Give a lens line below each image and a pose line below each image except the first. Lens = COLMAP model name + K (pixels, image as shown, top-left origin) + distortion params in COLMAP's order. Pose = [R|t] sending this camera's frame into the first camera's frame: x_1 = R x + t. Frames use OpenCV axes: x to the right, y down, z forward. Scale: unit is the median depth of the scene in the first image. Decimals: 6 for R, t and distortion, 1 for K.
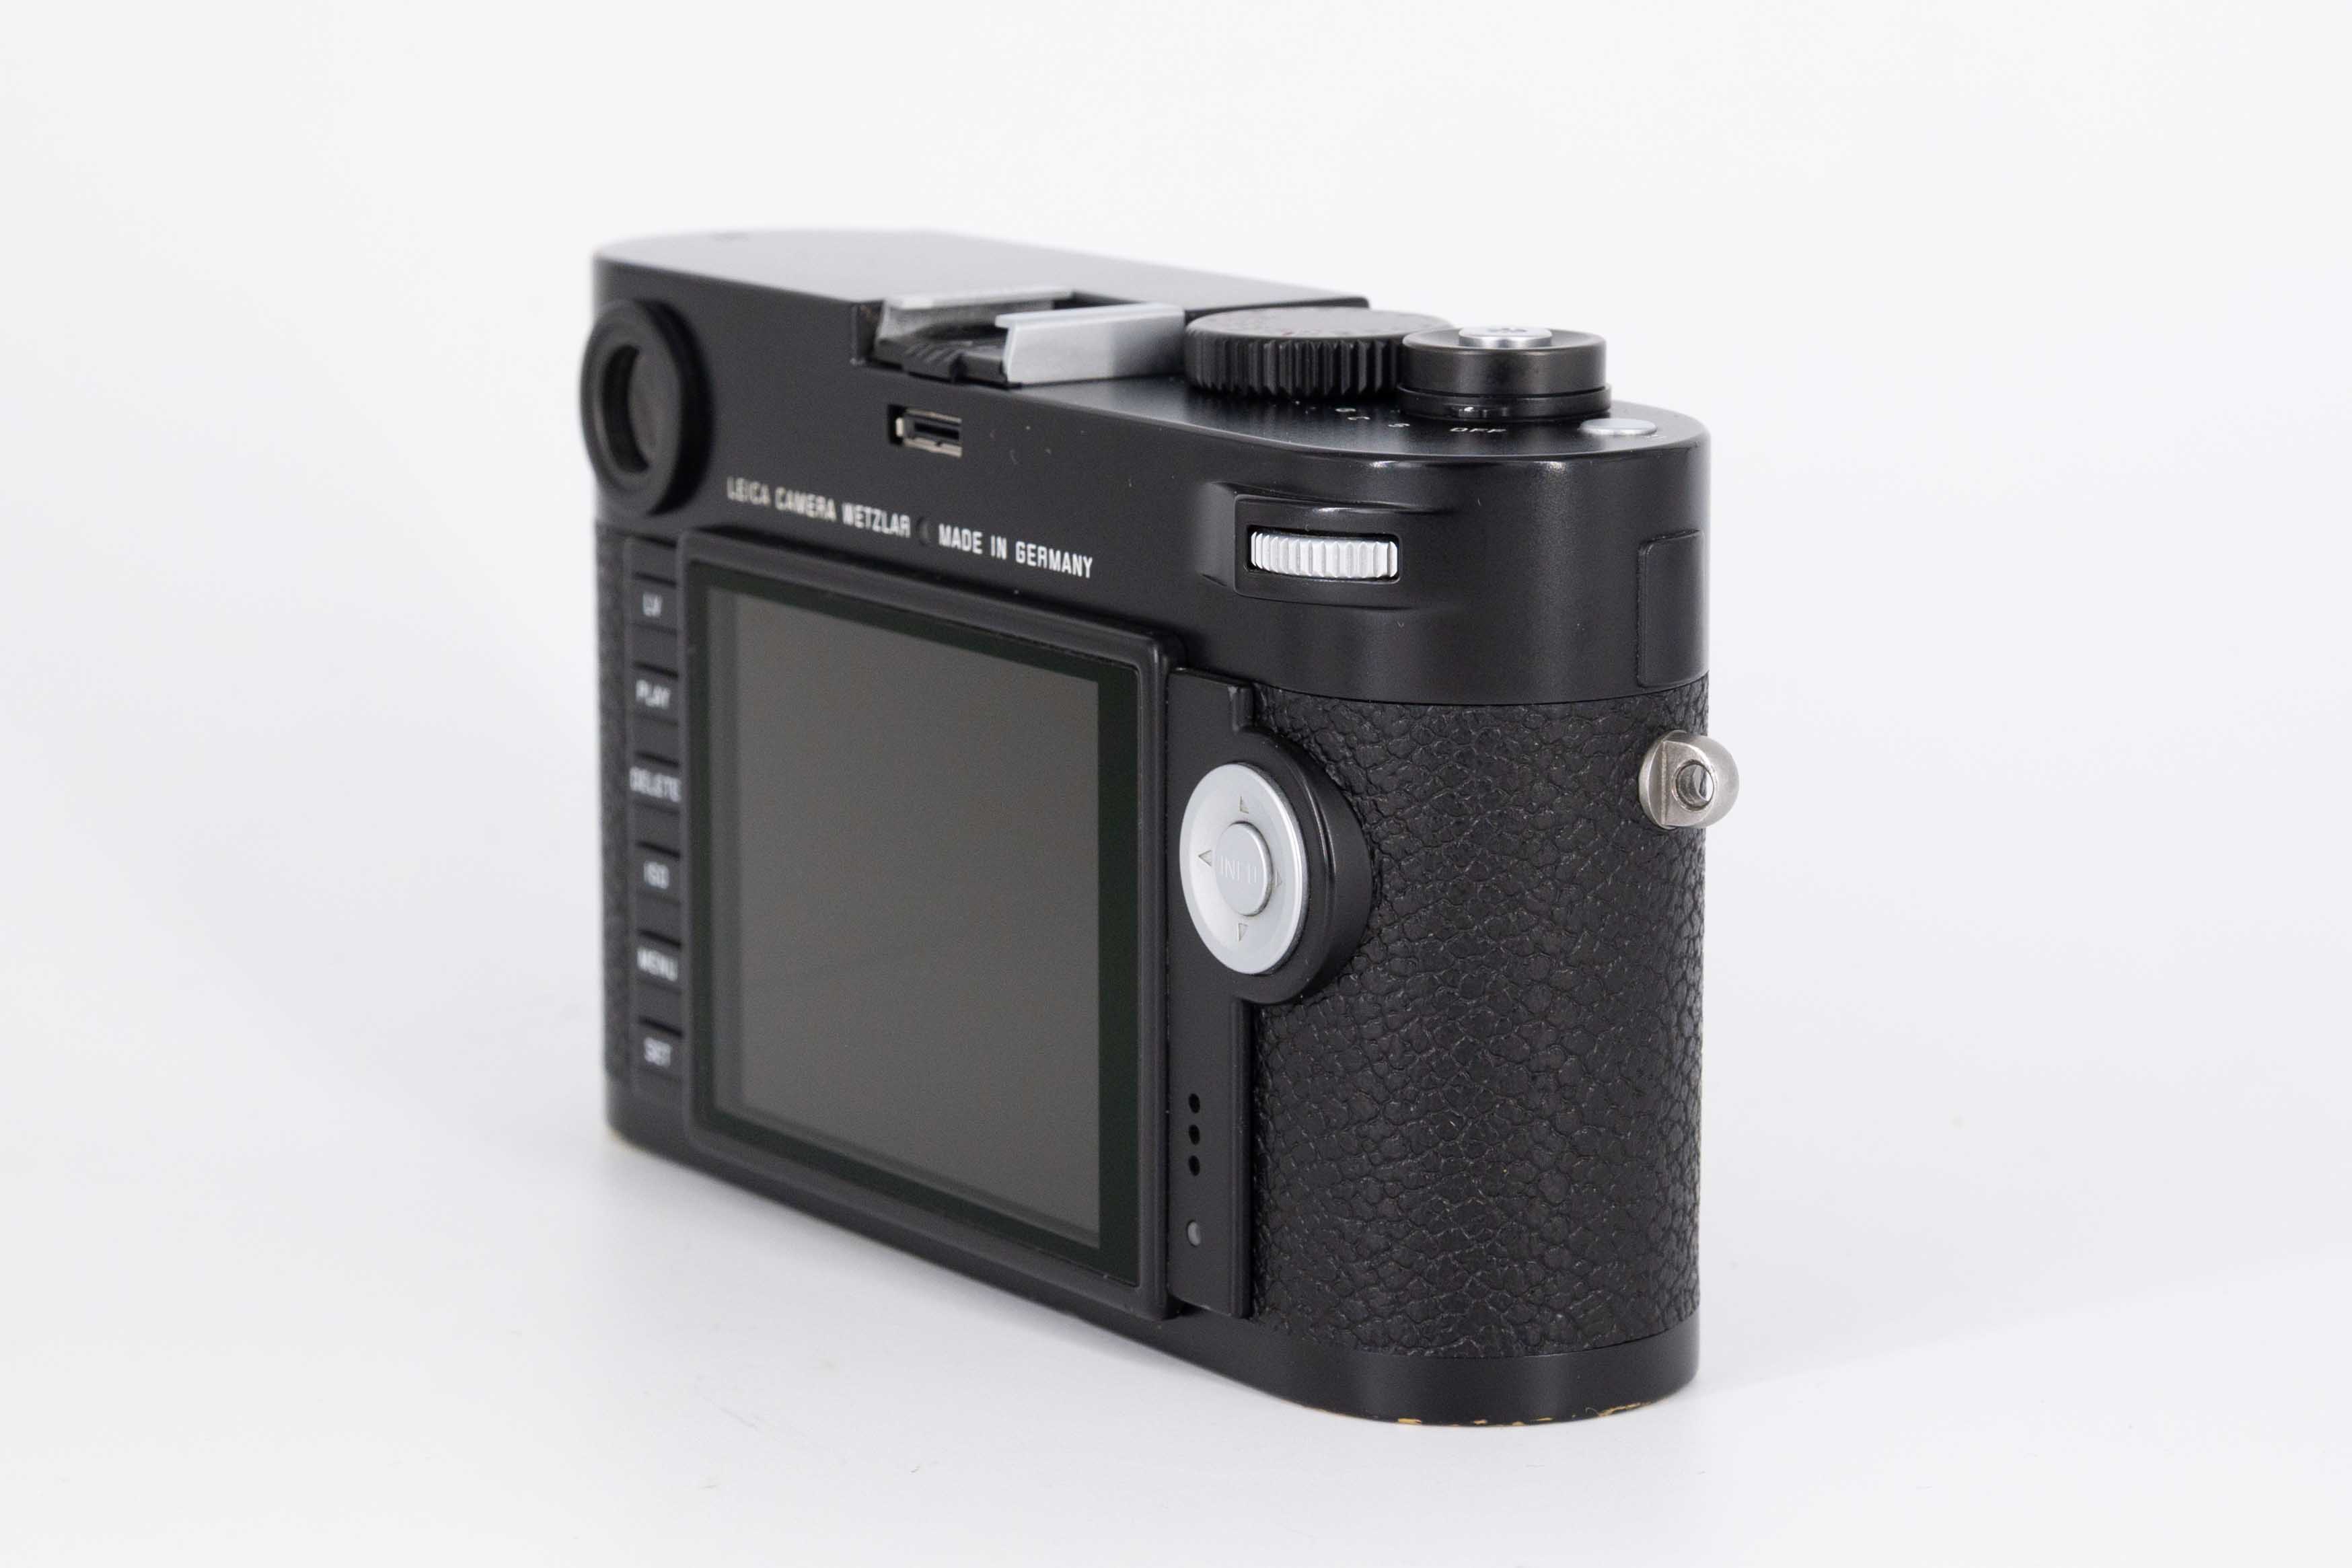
lens RADIAL K [[6486.0, 0, 1178.8], [0, 6486.0, 934.6], [0, 0, 1]] dist [0.423489, -0.379897]
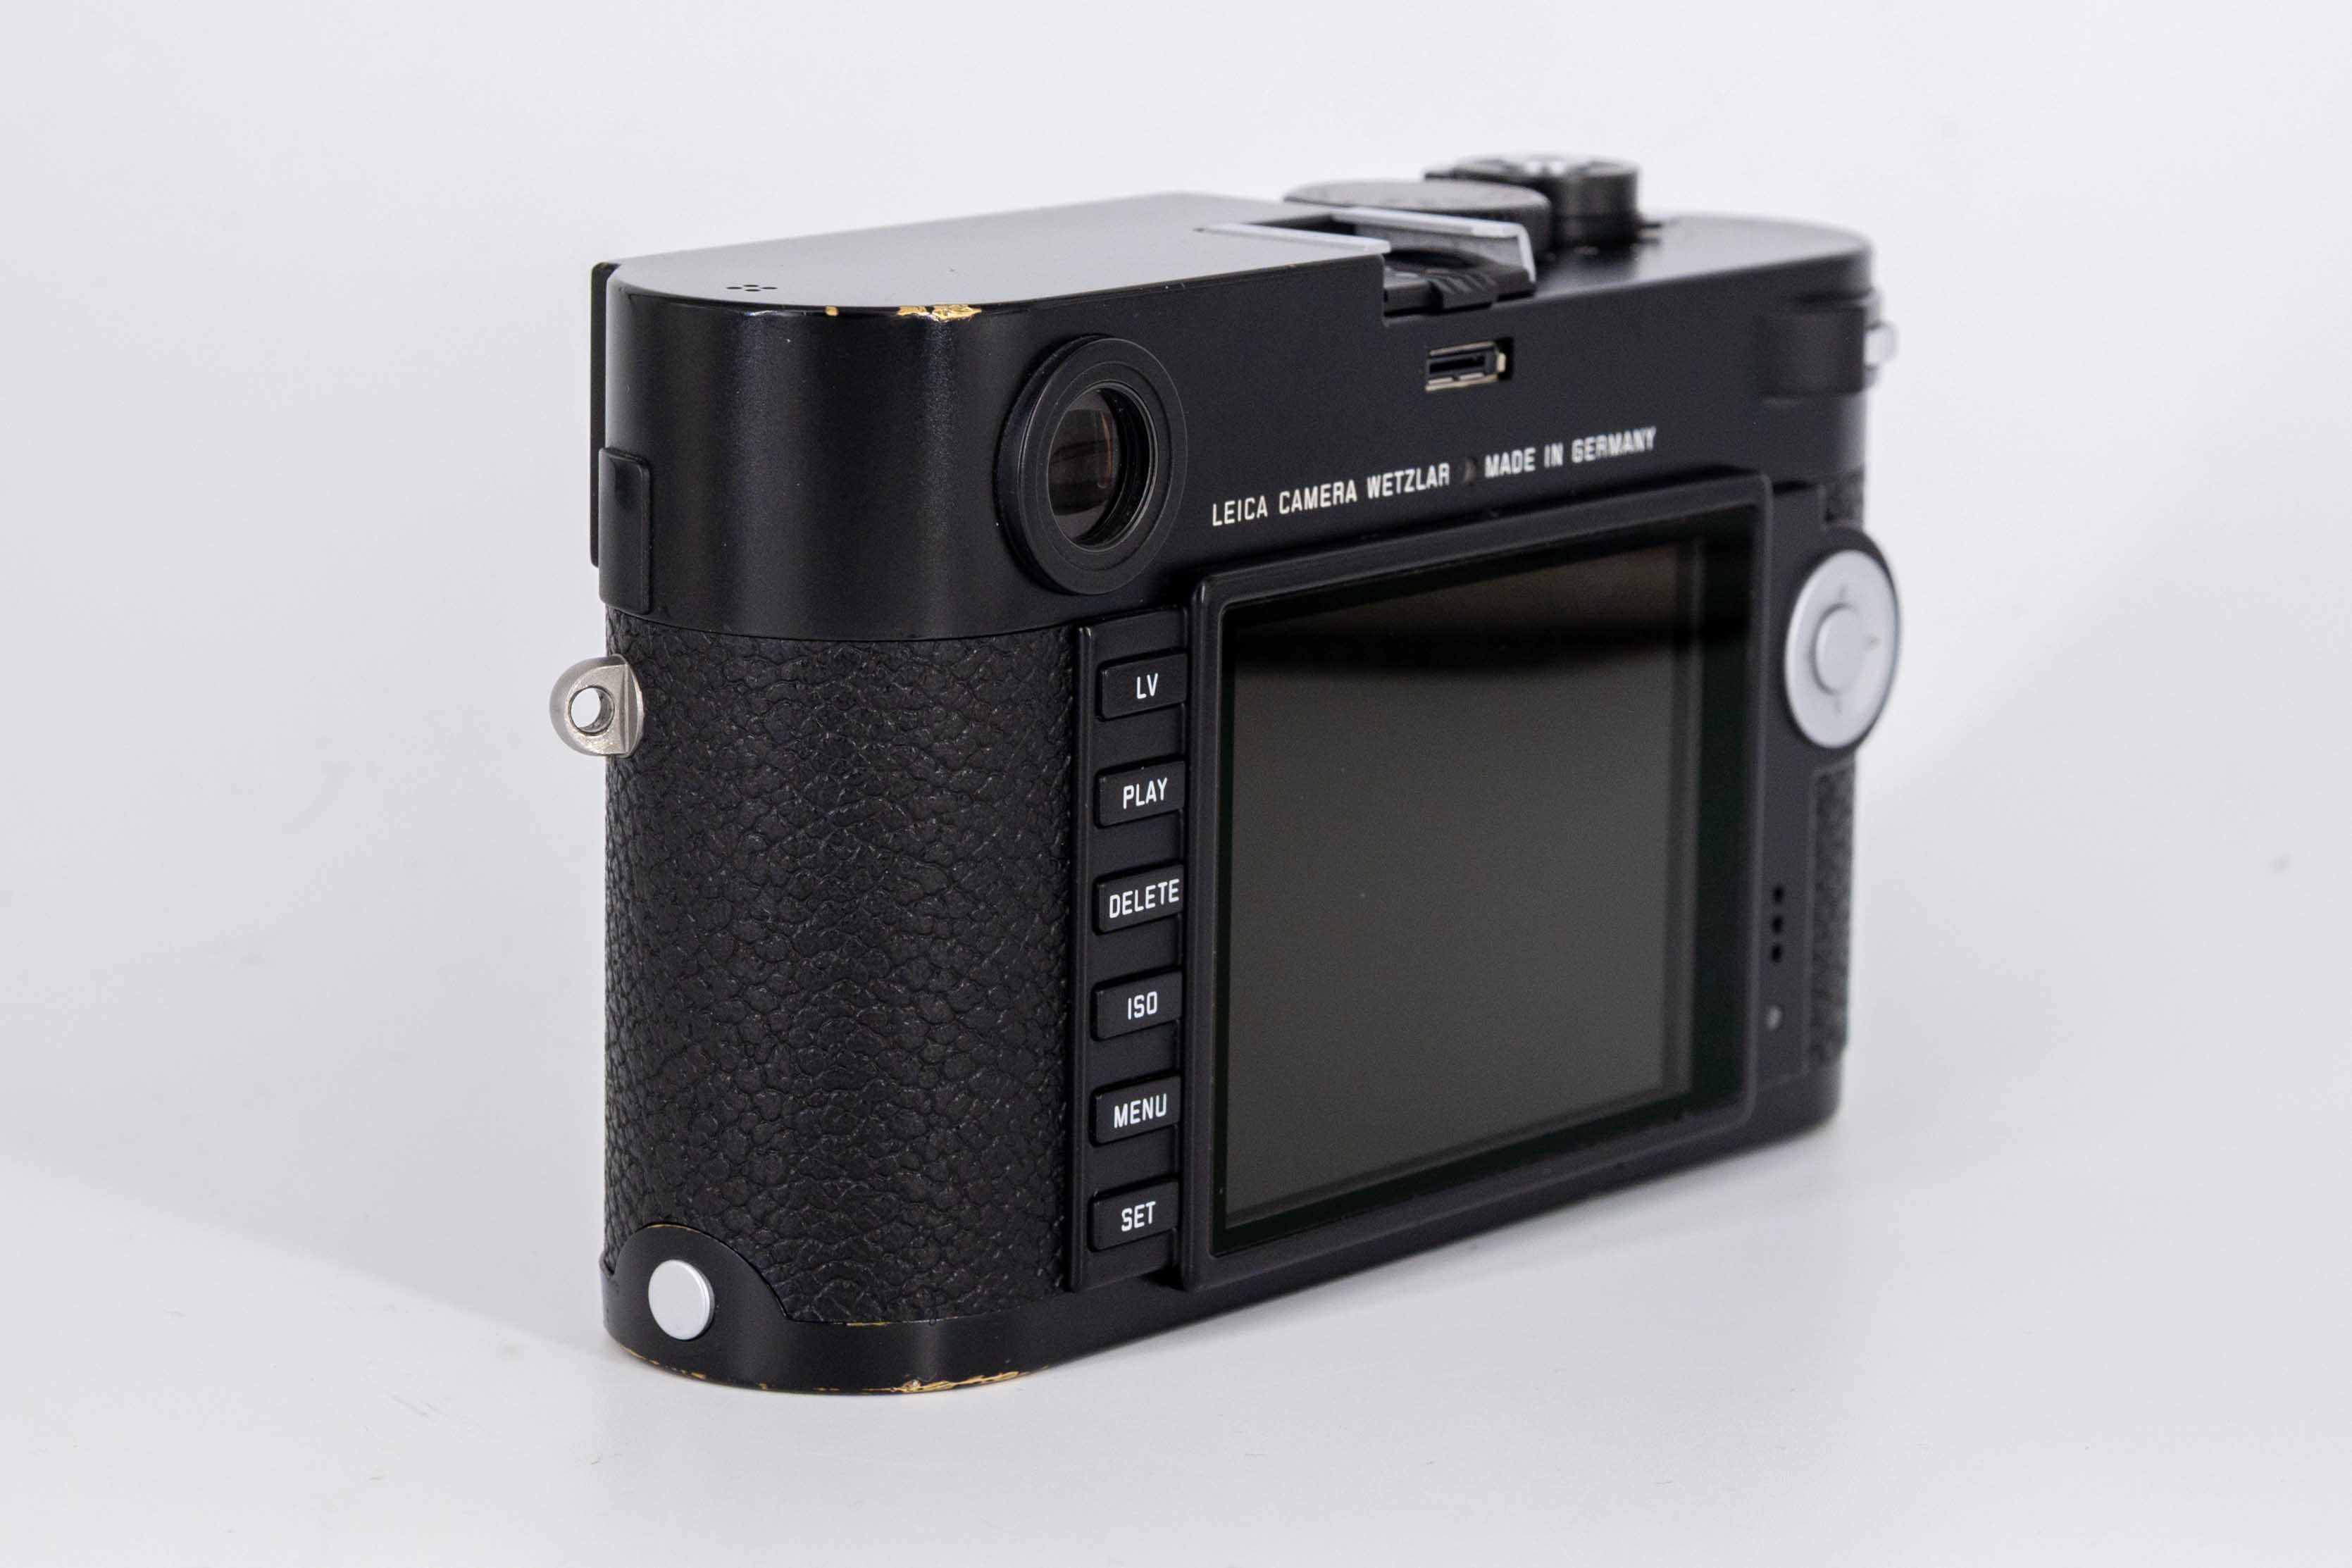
lens RADIAL K [[6486.5, 0, 1178.8], [0, 6486.5, 934.6], [0, 0, 1]] dist [0.423489, -0.379897]
pose [[-0.282678, -0.229962, 0.931241, -0.930627], [0.161595, 0.945545, 0.282546, -0.274336], [-0.945505, 0.230354, -0.230124, 1.280991]]
